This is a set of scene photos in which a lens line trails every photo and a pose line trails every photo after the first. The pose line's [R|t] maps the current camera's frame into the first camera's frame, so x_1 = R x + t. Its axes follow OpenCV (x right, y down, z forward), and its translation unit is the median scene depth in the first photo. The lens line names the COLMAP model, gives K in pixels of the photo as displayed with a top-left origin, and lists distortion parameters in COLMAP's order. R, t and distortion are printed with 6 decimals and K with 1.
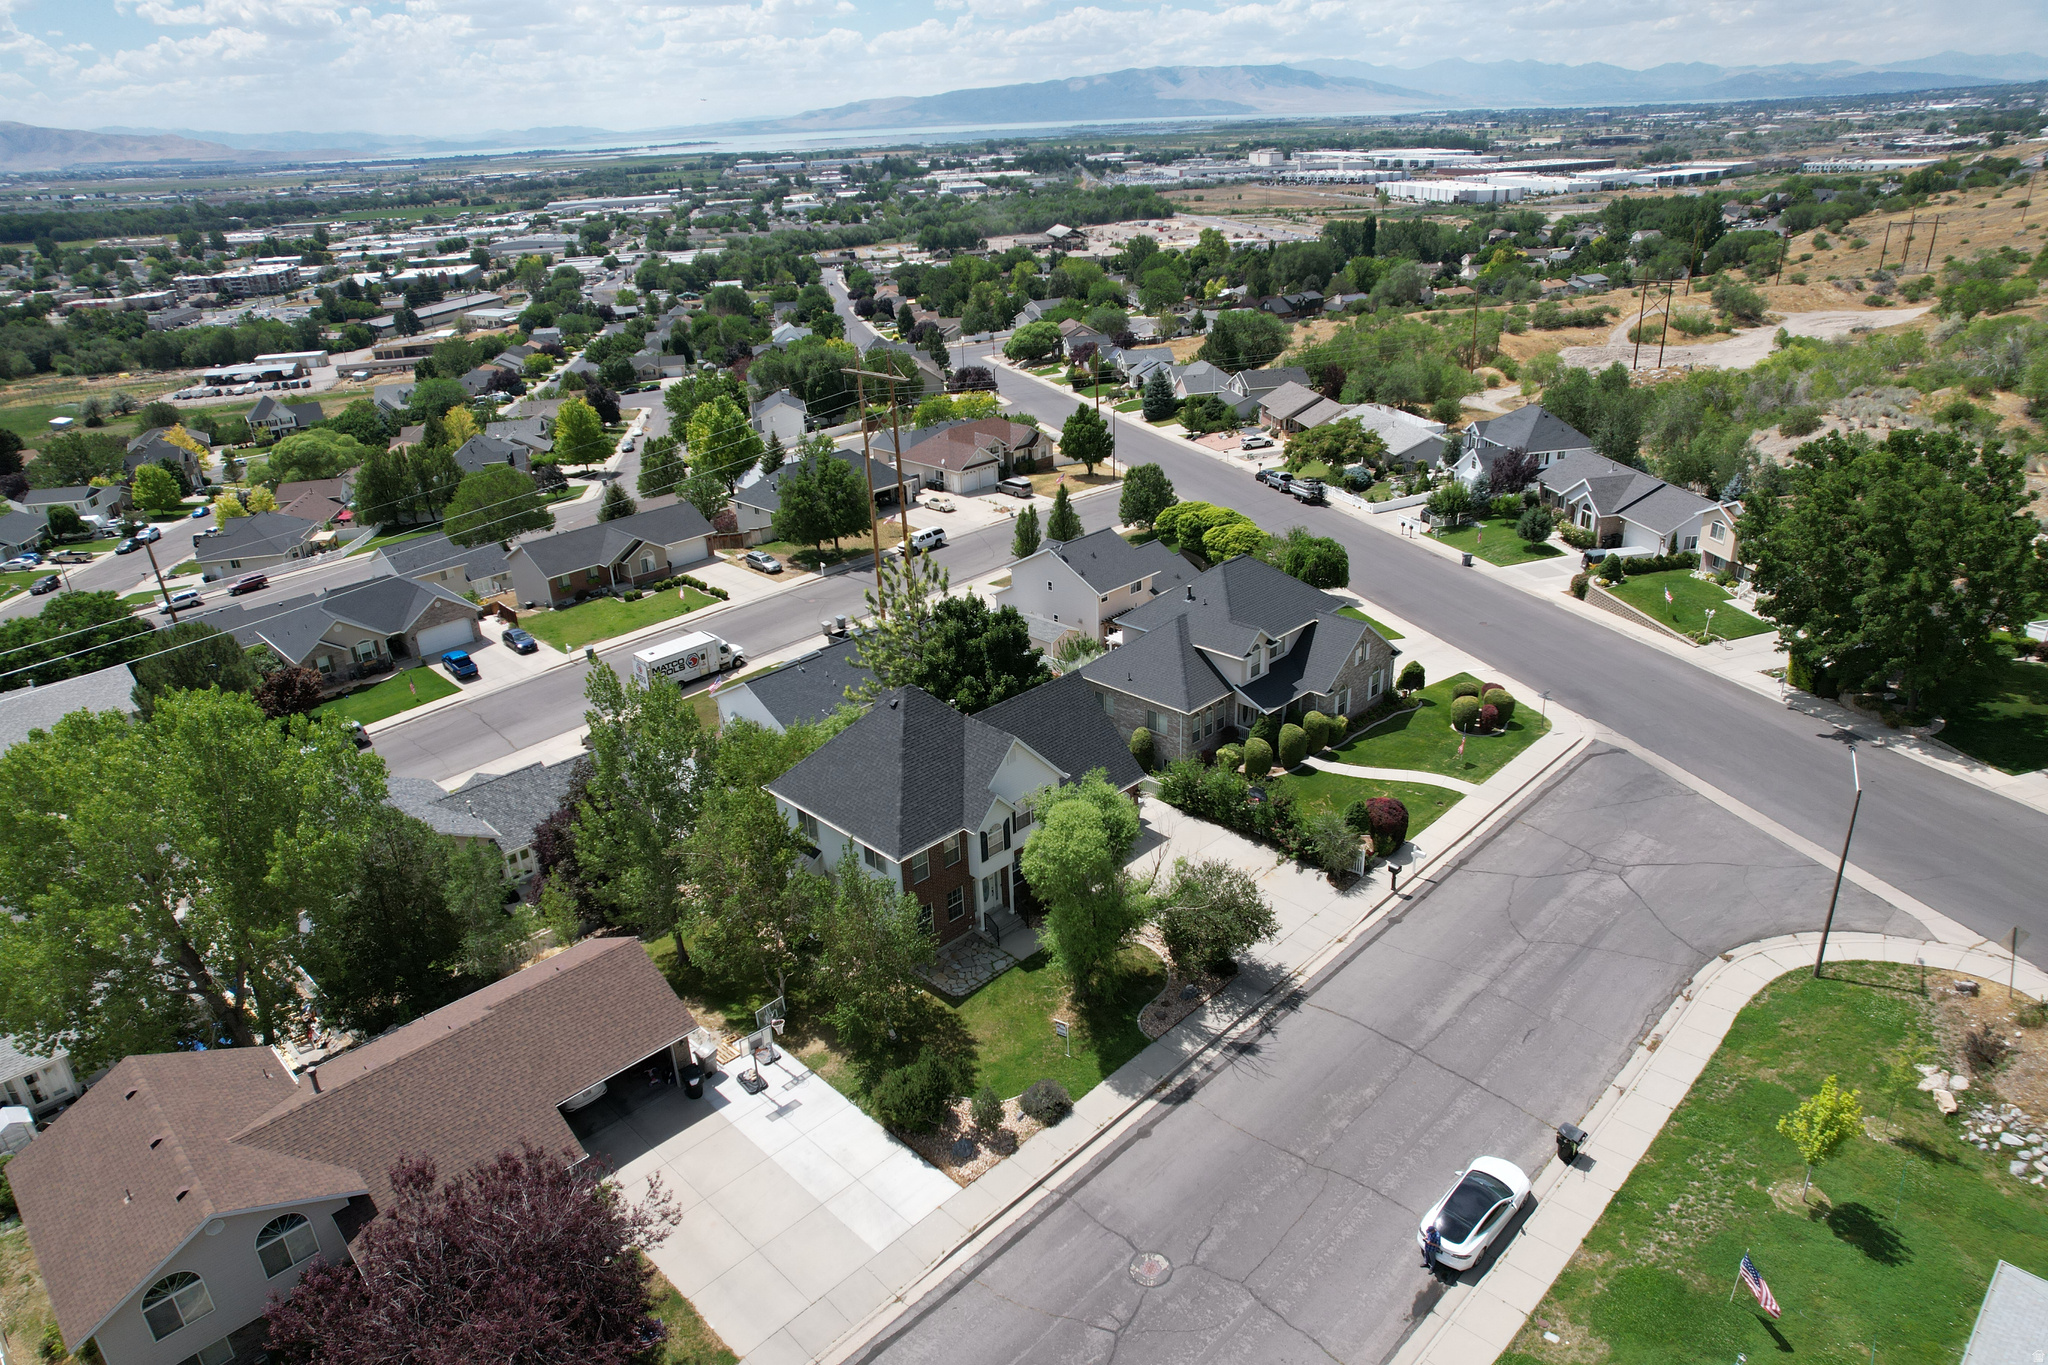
lens RADIAL K [[1305.9, 0, 1021.1], [0, 1305.9, 682.6], [0, 0, 1]] dist [-0.077564, 0.069657]
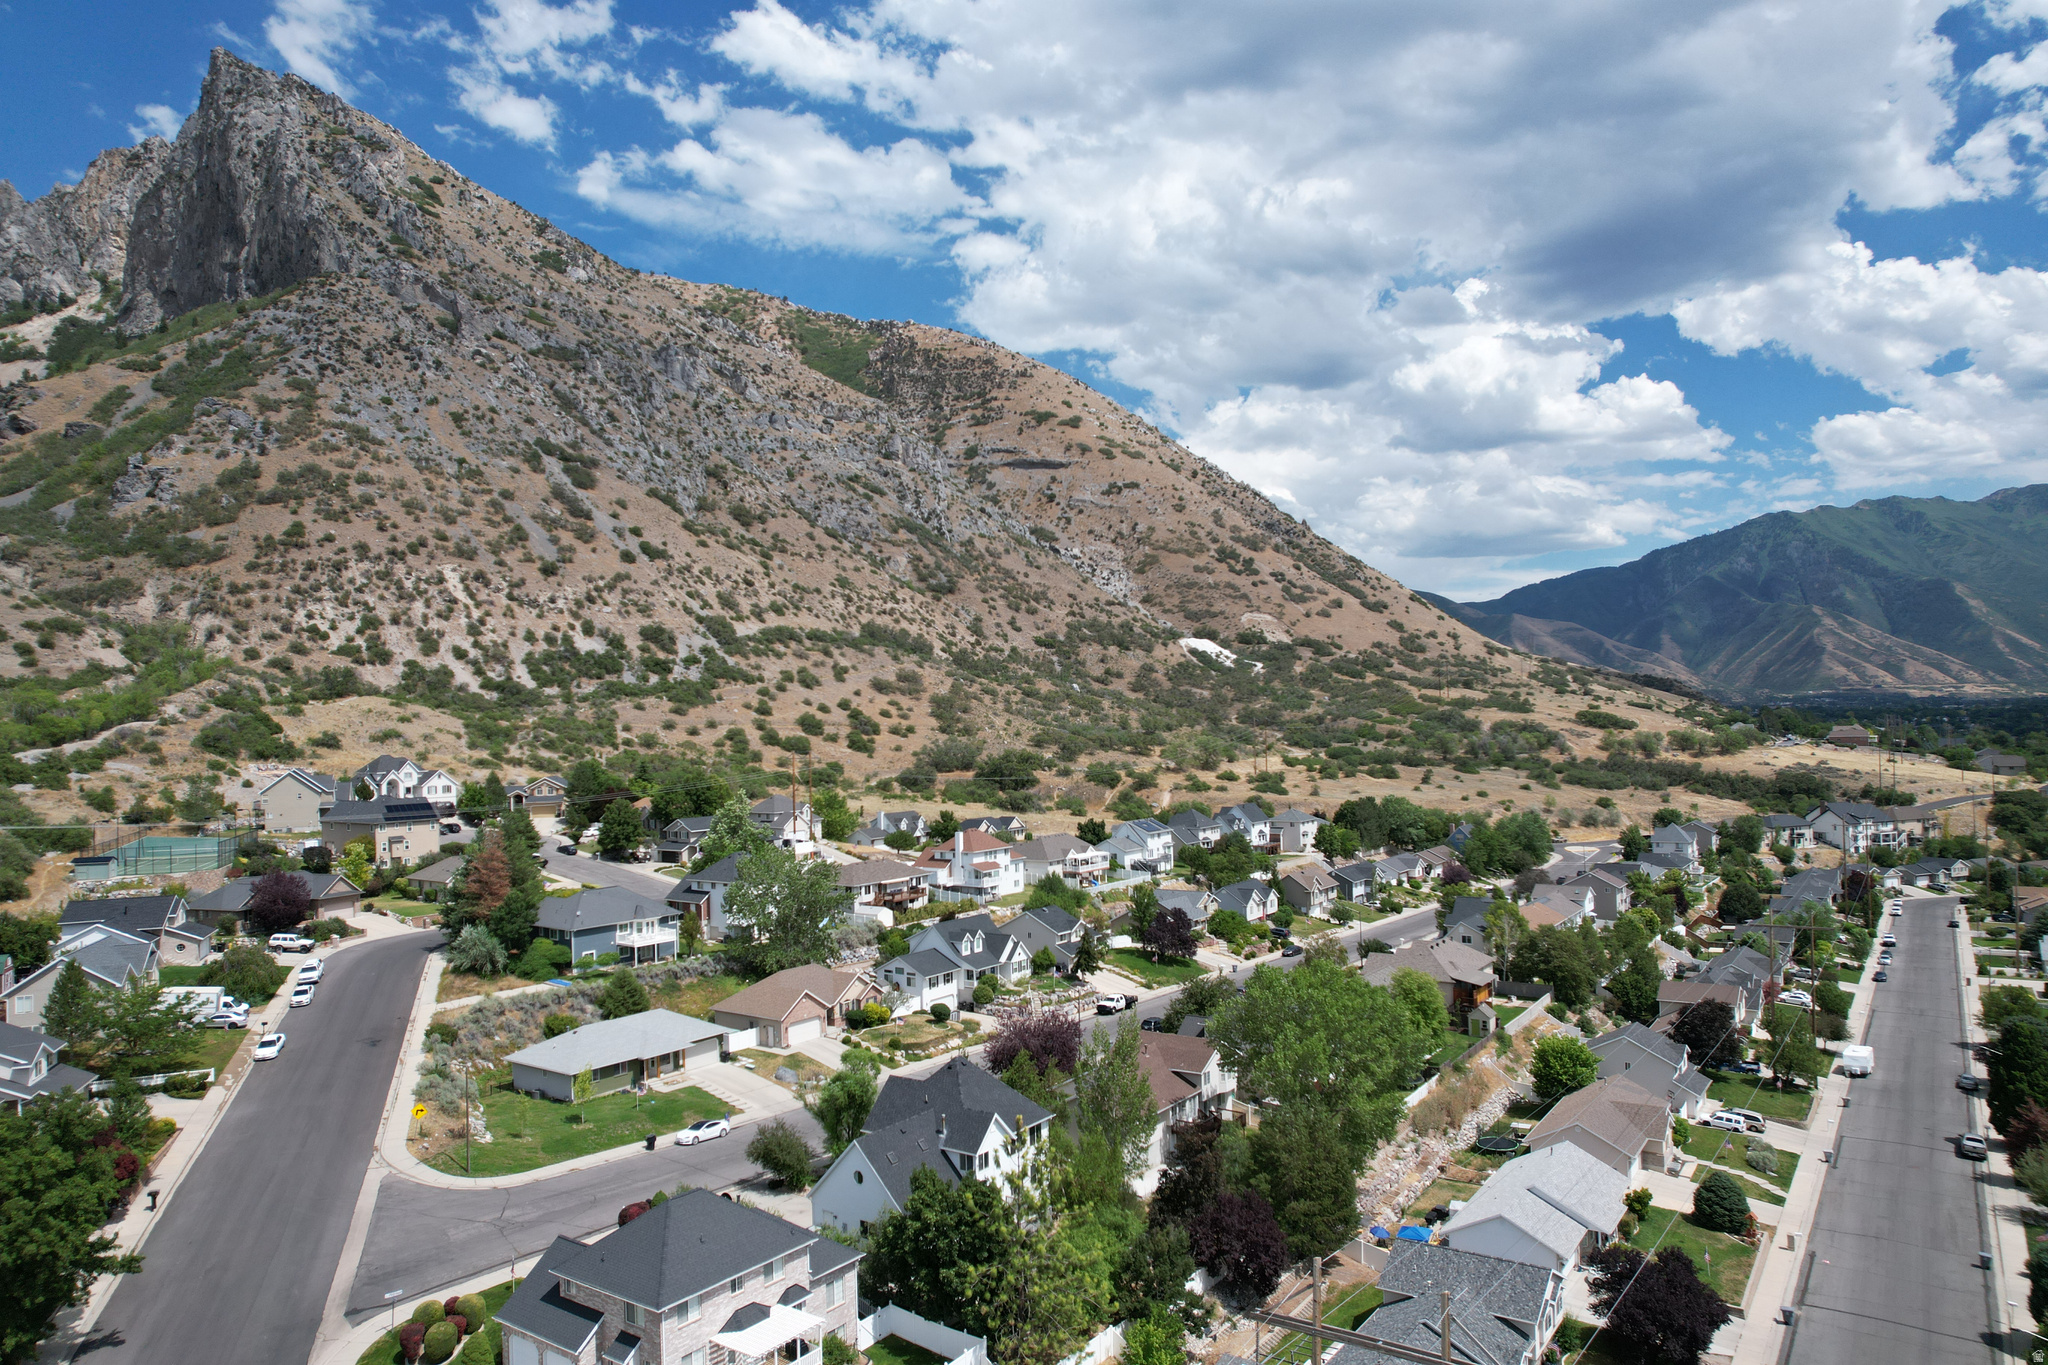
lens RADIAL K [[1305.9, 0, 1025.6], [0, 1305.9, 675.6], [0, 0, 1]] dist [-0.077564, 0.069657]
pose [[-0.983492, 0.057576, -0.171550, 0.041668], [-0.009935, 0.929418, 0.368894, -0.549322], [0.180681, 0.364509, -0.913503, 1.230376]]
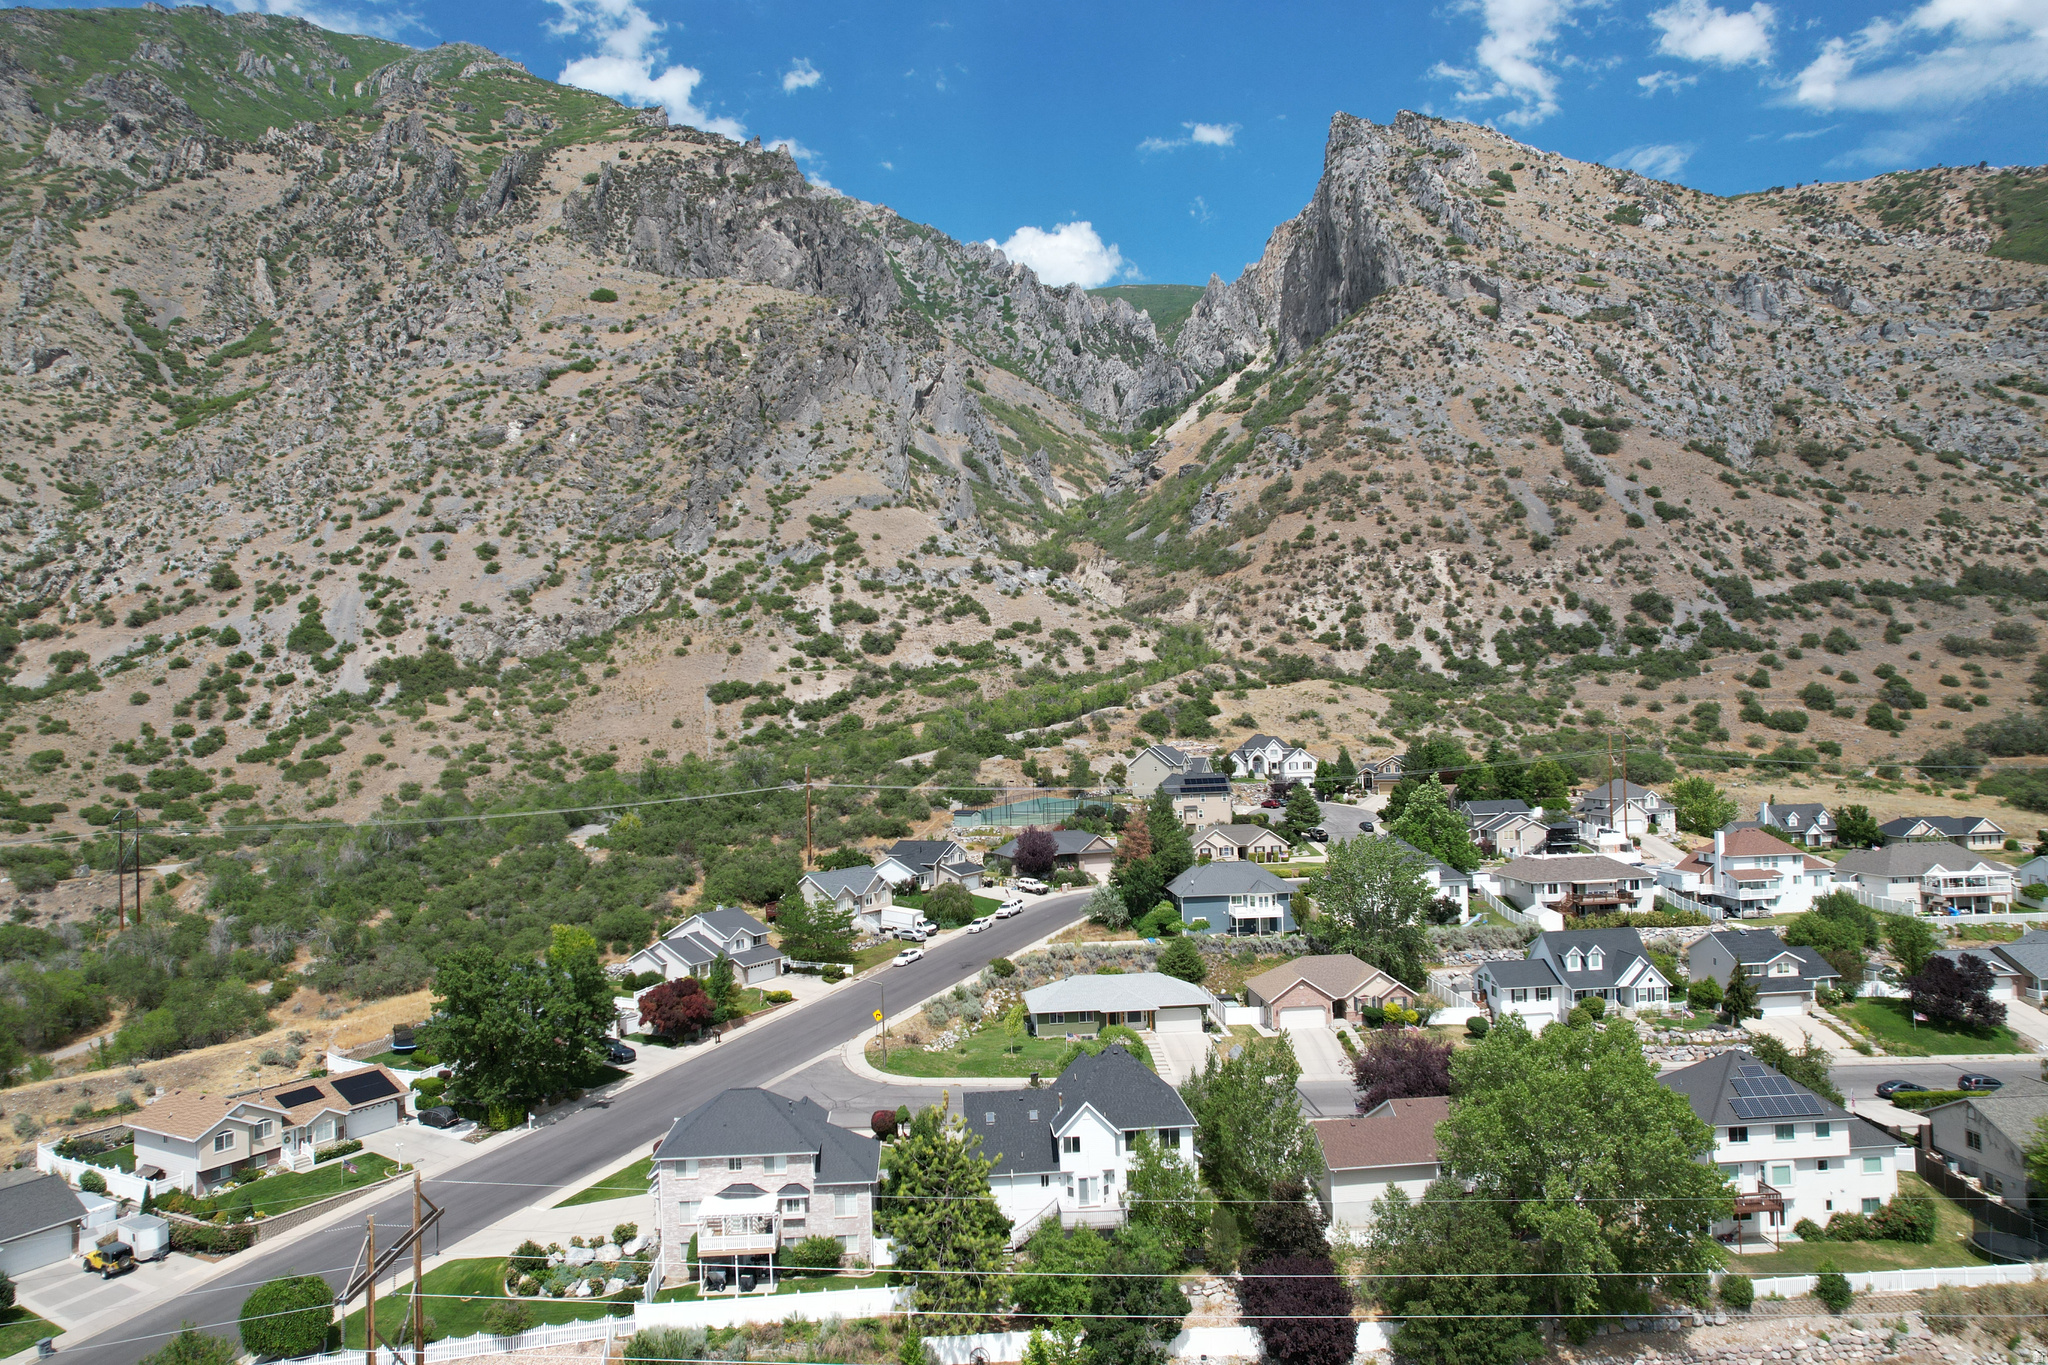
lens RADIAL K [[1305.9, 0, 1020.3], [0, 1305.9, 684.7], [0, 0, 1]] dist [-0.077564, 0.069657]
pose [[-0.751524, 0.085296, 0.654169, -0.590698], [0.319776, 0.914425, 0.248135, -0.456095], [-0.577023, 0.395666, -0.714488, 1.094274]]
